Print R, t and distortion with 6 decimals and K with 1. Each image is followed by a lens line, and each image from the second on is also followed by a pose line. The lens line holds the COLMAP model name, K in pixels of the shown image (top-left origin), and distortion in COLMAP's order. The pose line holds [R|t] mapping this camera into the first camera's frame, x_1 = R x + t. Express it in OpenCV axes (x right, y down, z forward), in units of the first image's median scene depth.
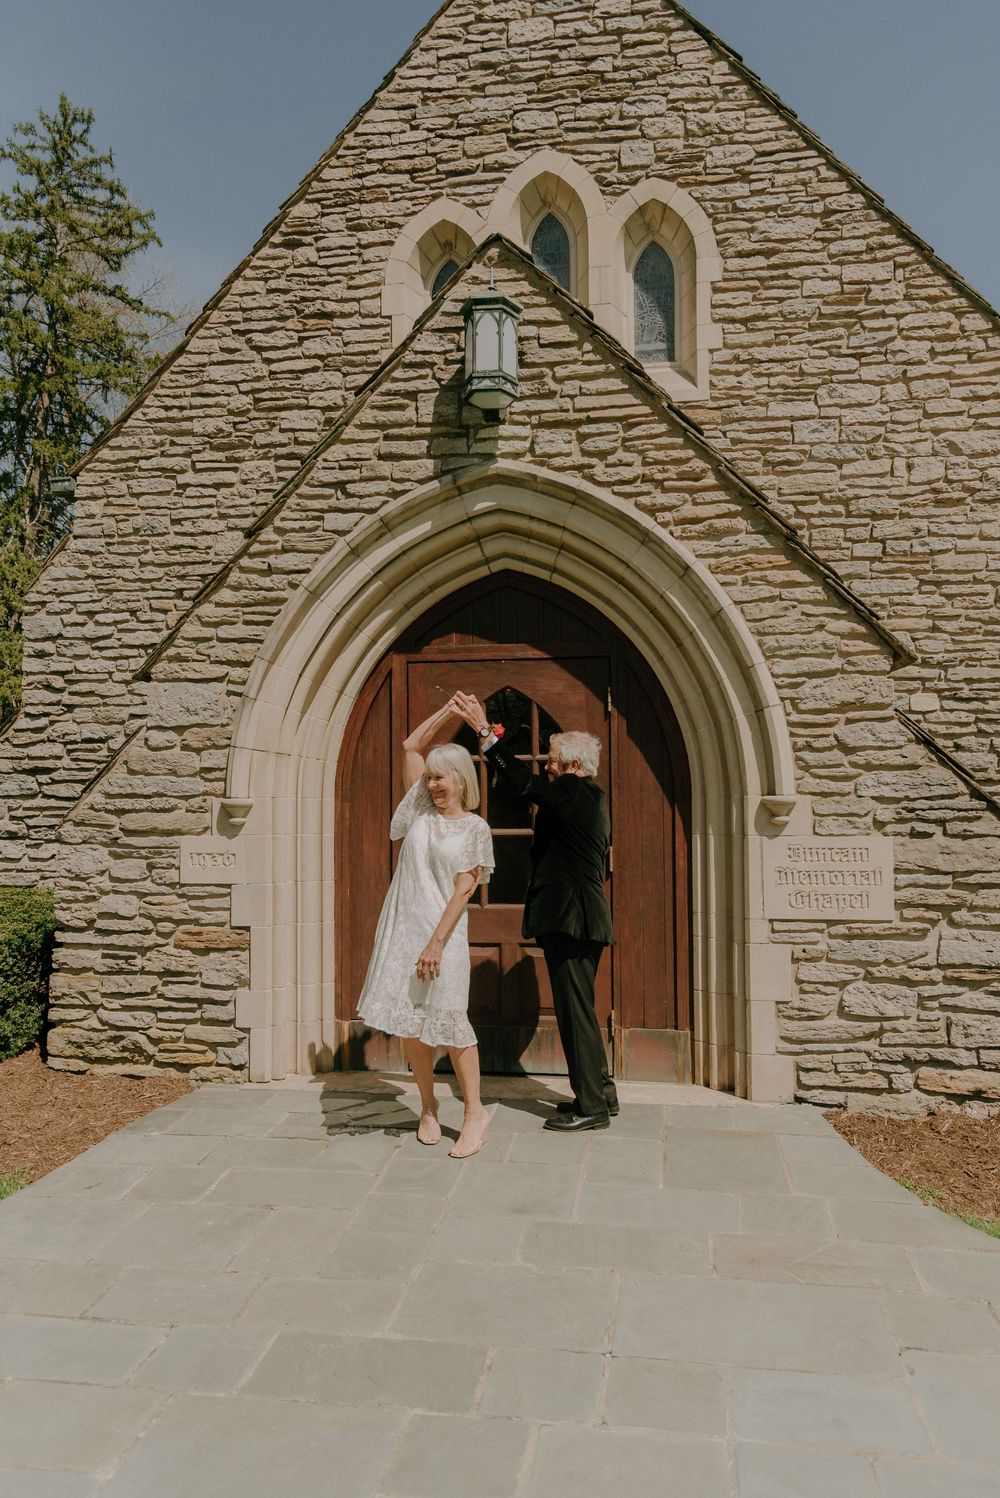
lens RADIAL K [[903.1, 0, 500.0], [0, 903.1, 749.0], [0, 0, 1]] dist [0.022188, -0.031512]
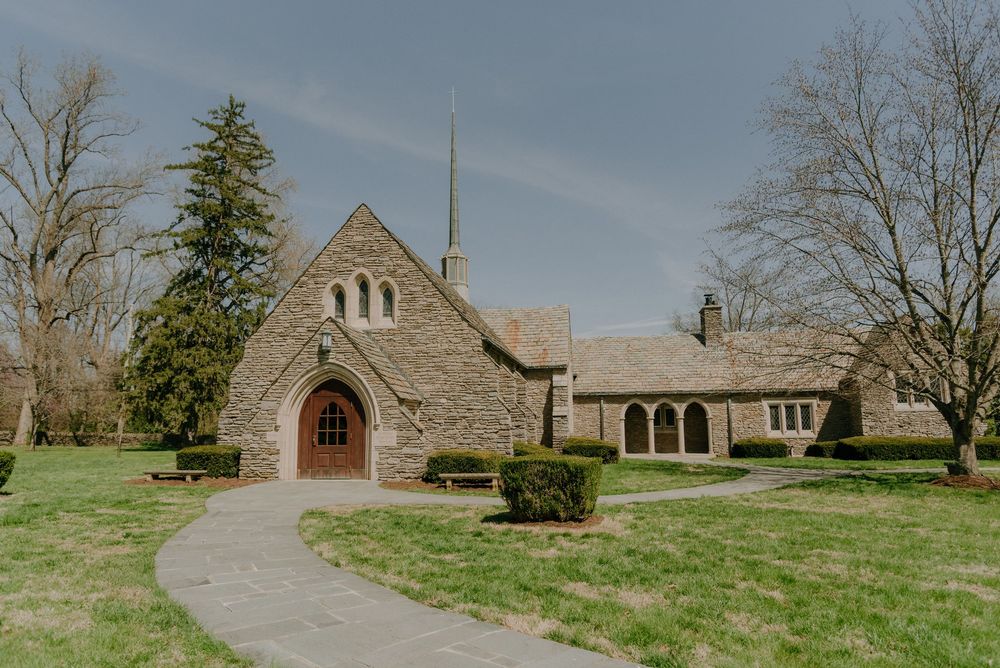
lens RADIAL K [[602.9, 0, 500.0], [0, 602.9, 334.0], [0, 0, 1]] dist [0.022188, -0.031512]
pose [[0.999990, -0.003865, 0.002357, 0.722470], [0.004066, 0.995738, -0.092134, -0.100444], [-0.001991, 0.092143, 0.995744, -1.848955]]
